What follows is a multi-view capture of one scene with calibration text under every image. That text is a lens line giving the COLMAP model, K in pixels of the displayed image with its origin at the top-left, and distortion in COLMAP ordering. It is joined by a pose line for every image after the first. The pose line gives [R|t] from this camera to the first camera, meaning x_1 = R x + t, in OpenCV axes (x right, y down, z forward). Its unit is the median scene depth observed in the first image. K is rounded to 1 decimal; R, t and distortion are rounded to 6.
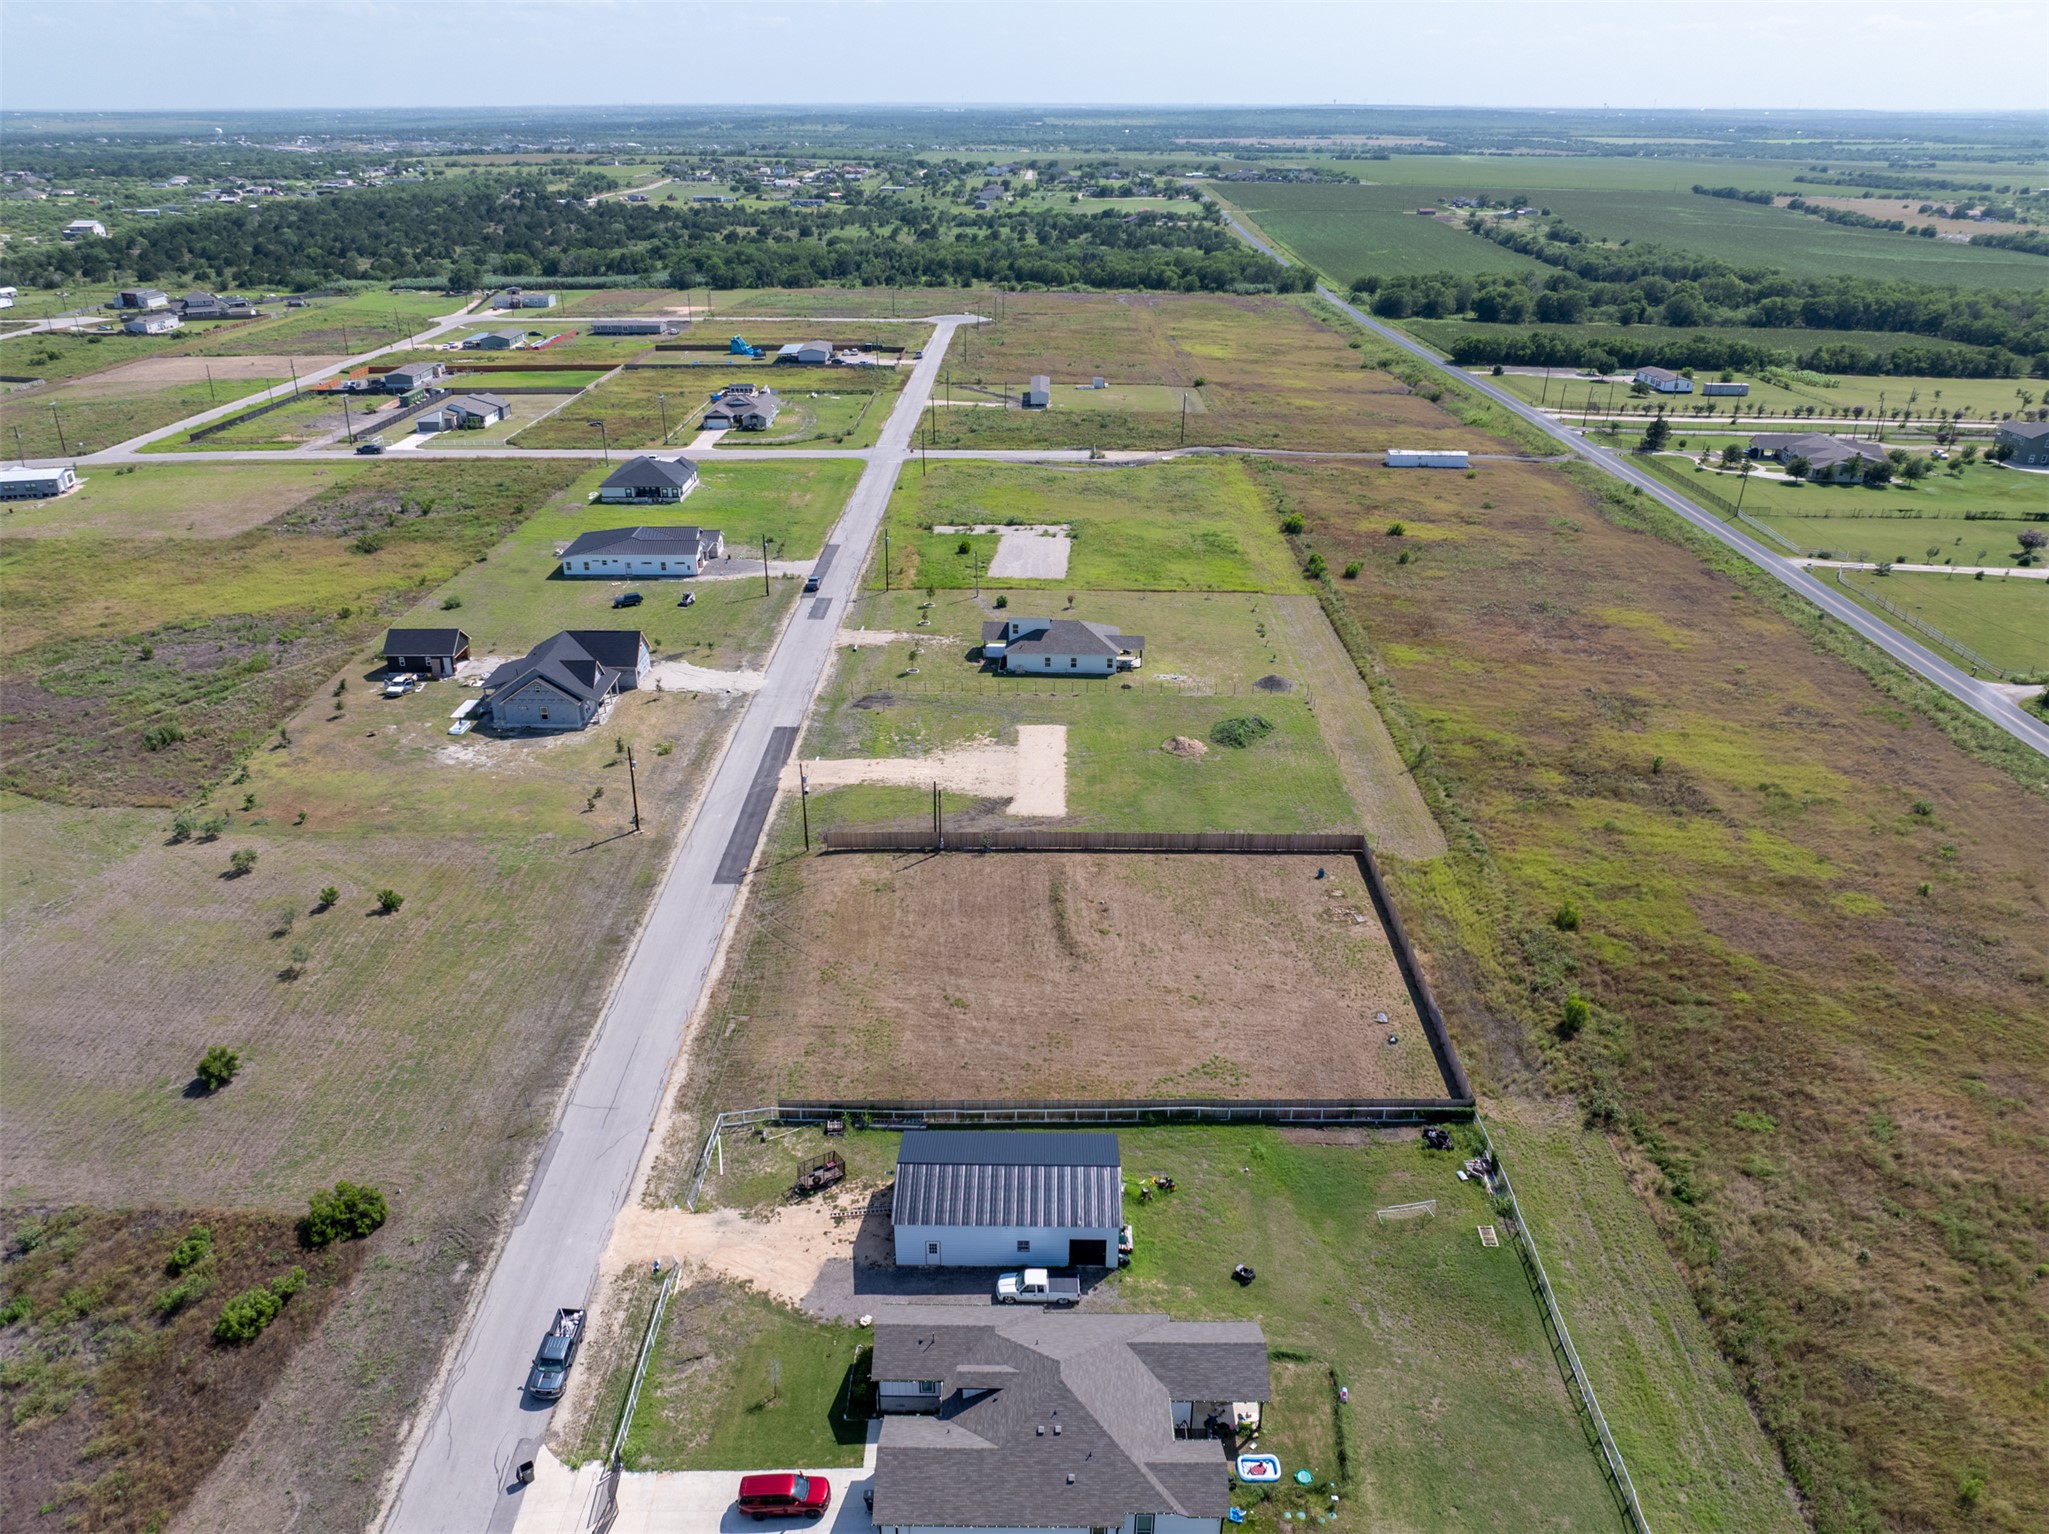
lens RADIAL K [[1446.5, 0, 1032.6], [0, 1446.5, 725.7], [0, 0, 1]] dist [-0.035438, -0.004322]
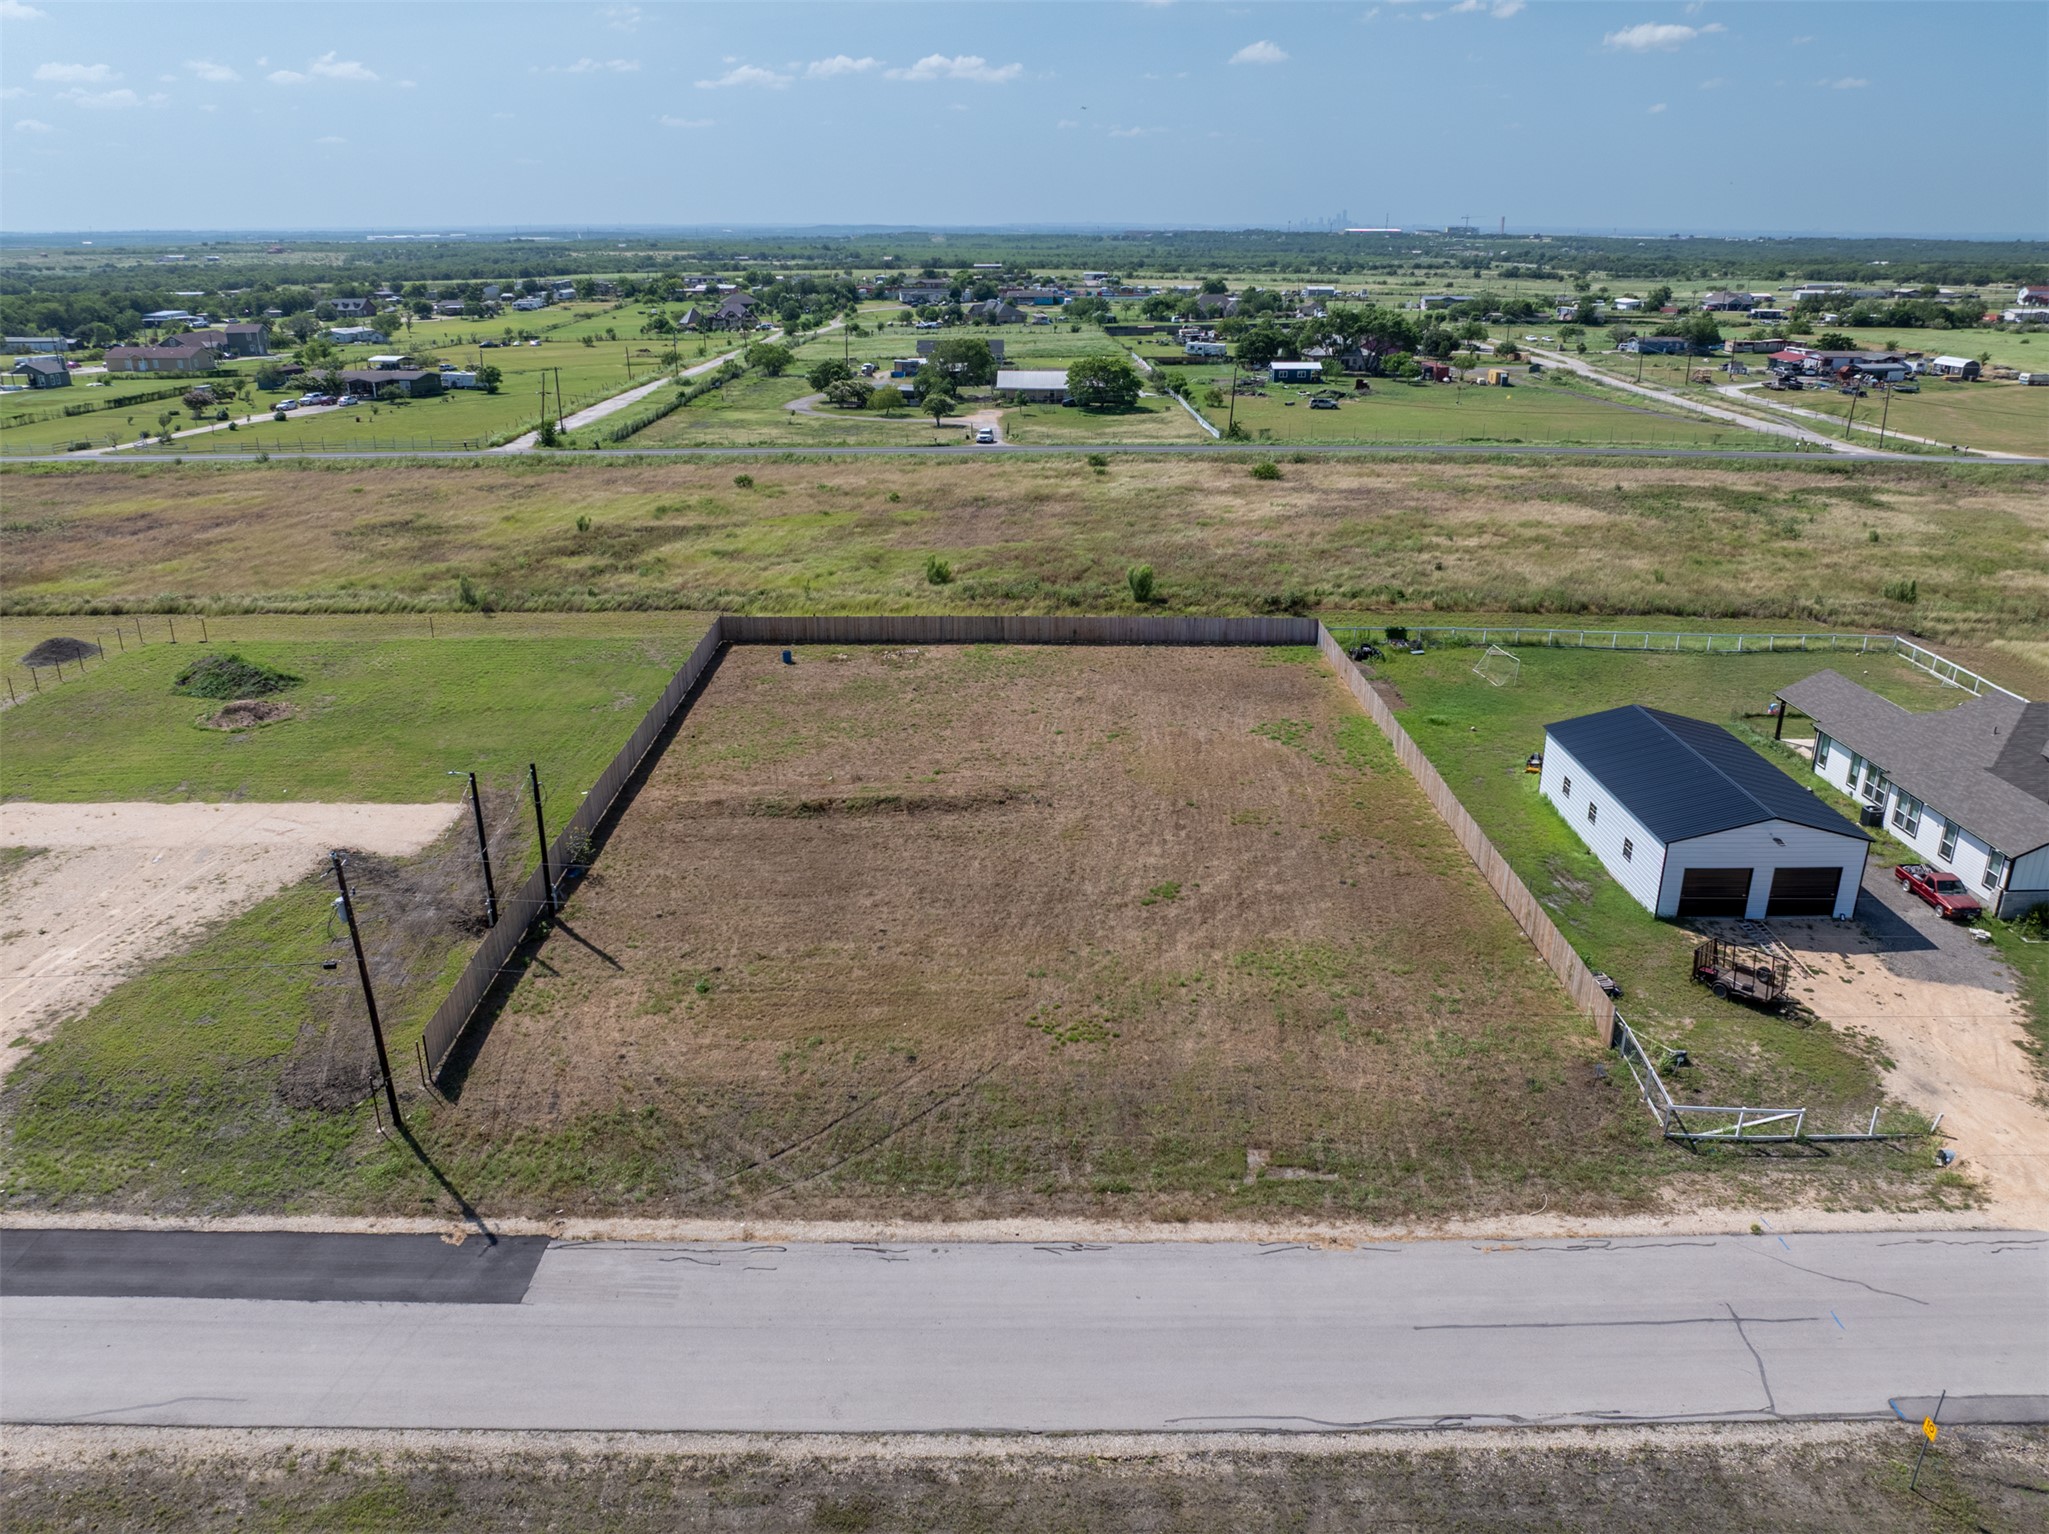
lens RADIAL K [[1446.5, 0, 1032.6], [0, 1446.5, 725.7], [0, 0, 1]] dist [-0.035438, -0.004322]
pose [[-0.023183, -0.331992, 0.942997, -0.397017], [0.400275, 0.861263, 0.313057, -0.031402], [-0.916102, 0.384716, 0.112922, 0.732107]]
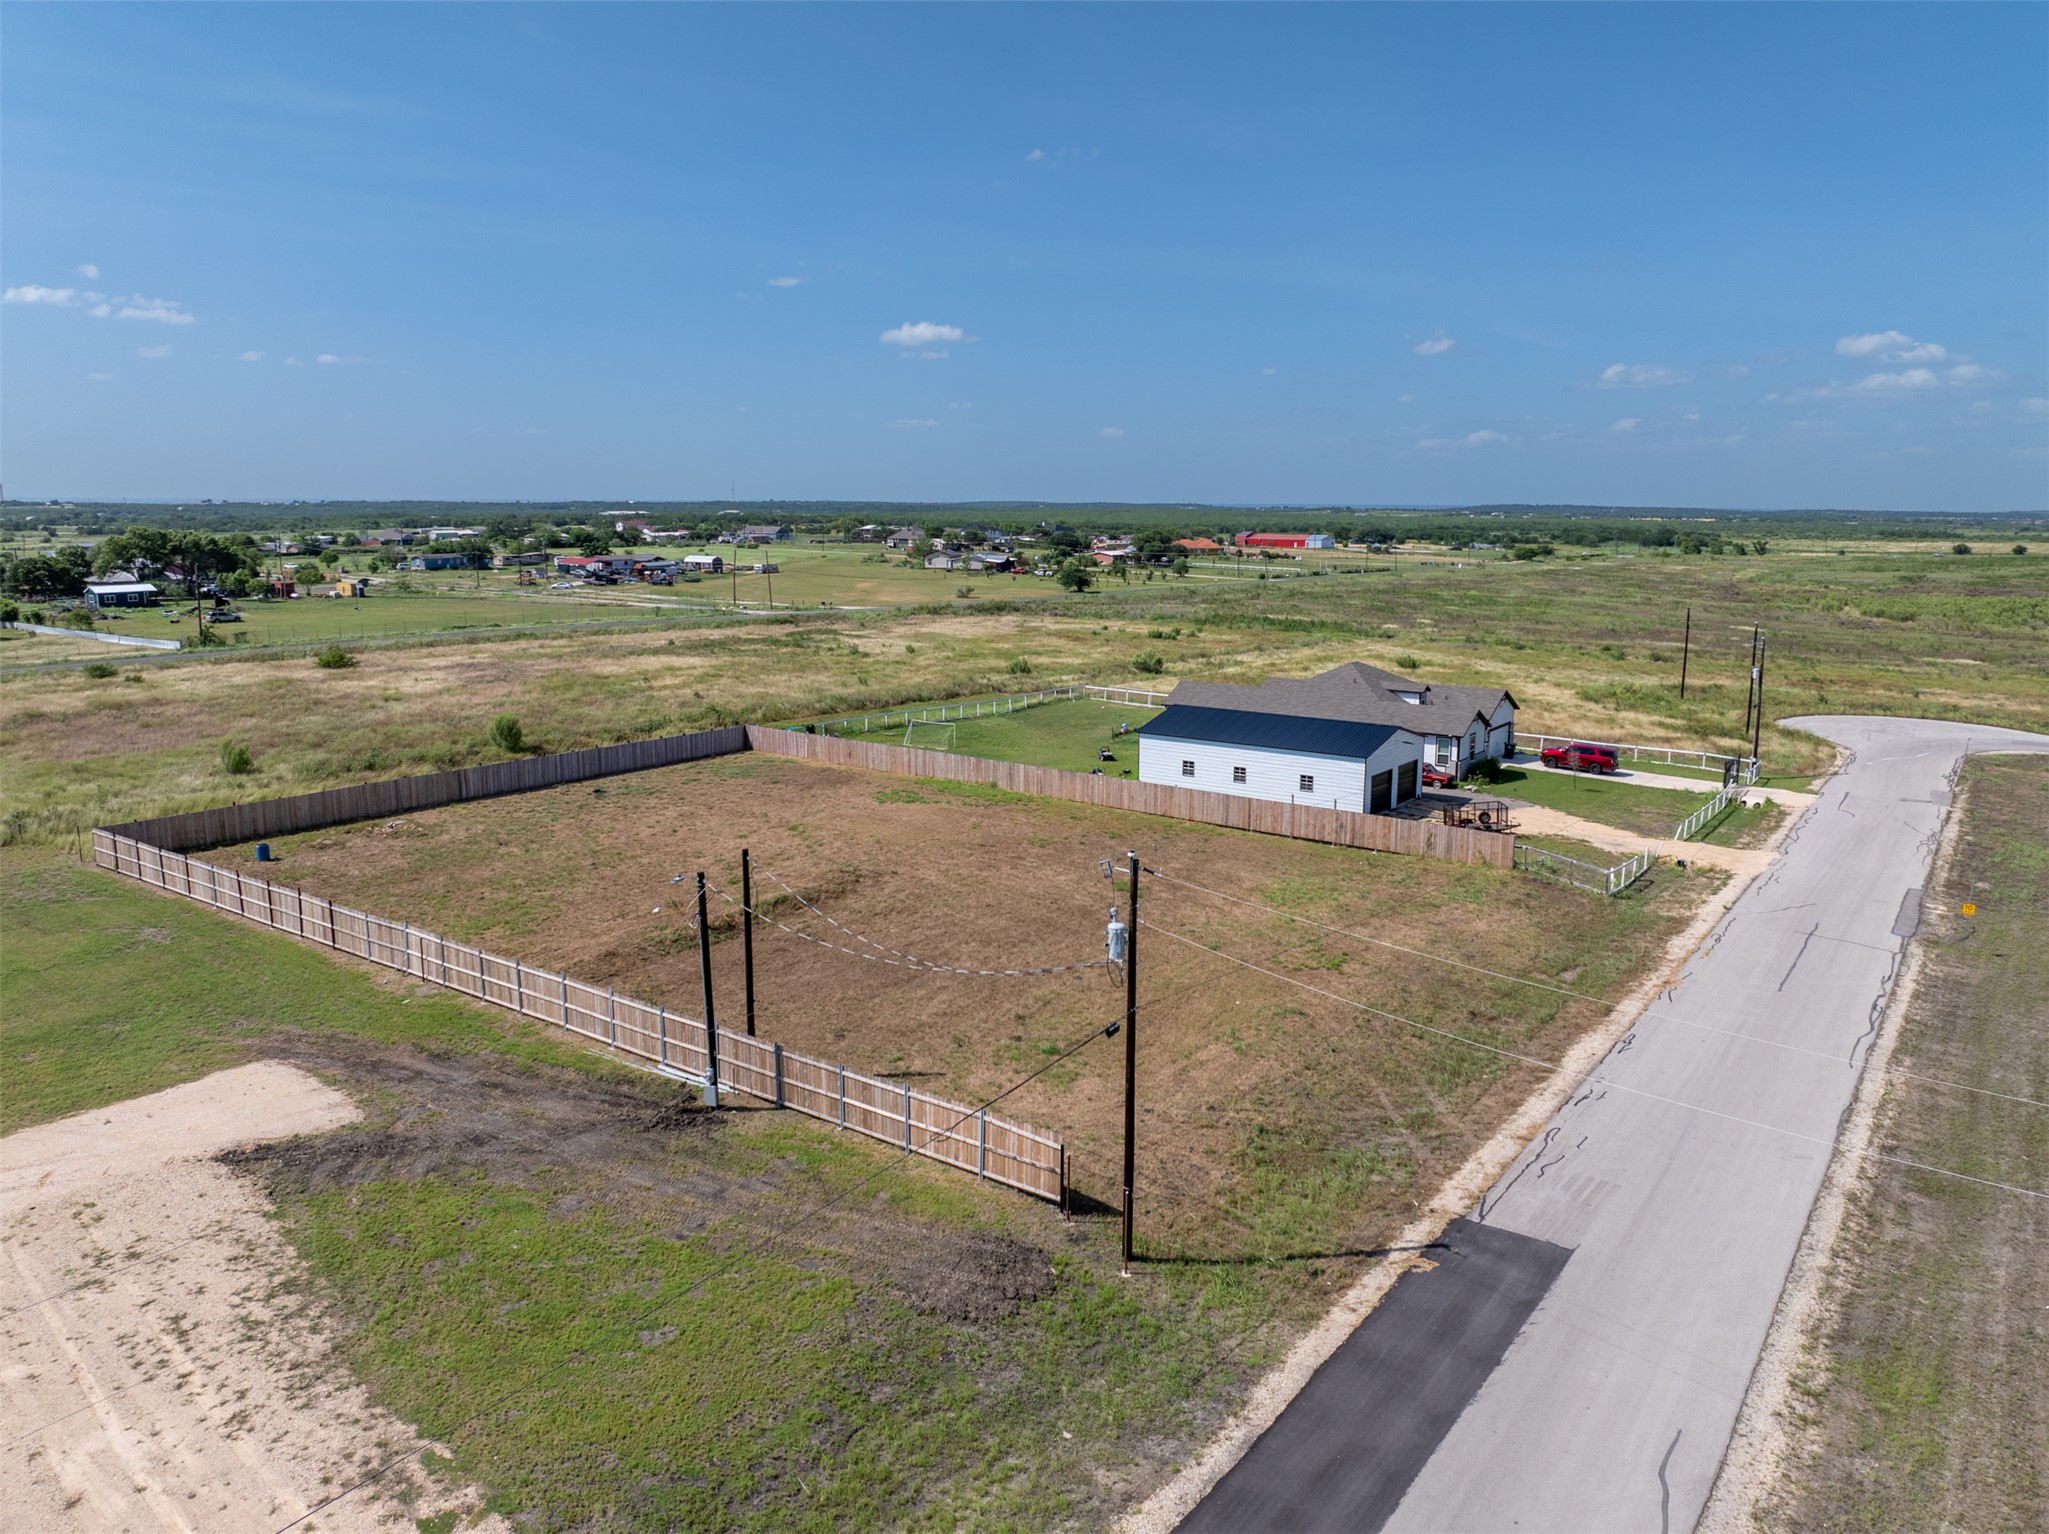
lens RADIAL K [[1446.5, 0, 1032.6], [0, 1446.5, 725.7], [0, 0, 1]] dist [-0.035438, -0.004322]
pose [[-0.817864, -0.097076, 0.567163, -0.242699], [0.222540, 0.855602, 0.467354, -0.087926], [-0.530635, 0.508449, -0.678163, 1.026827]]
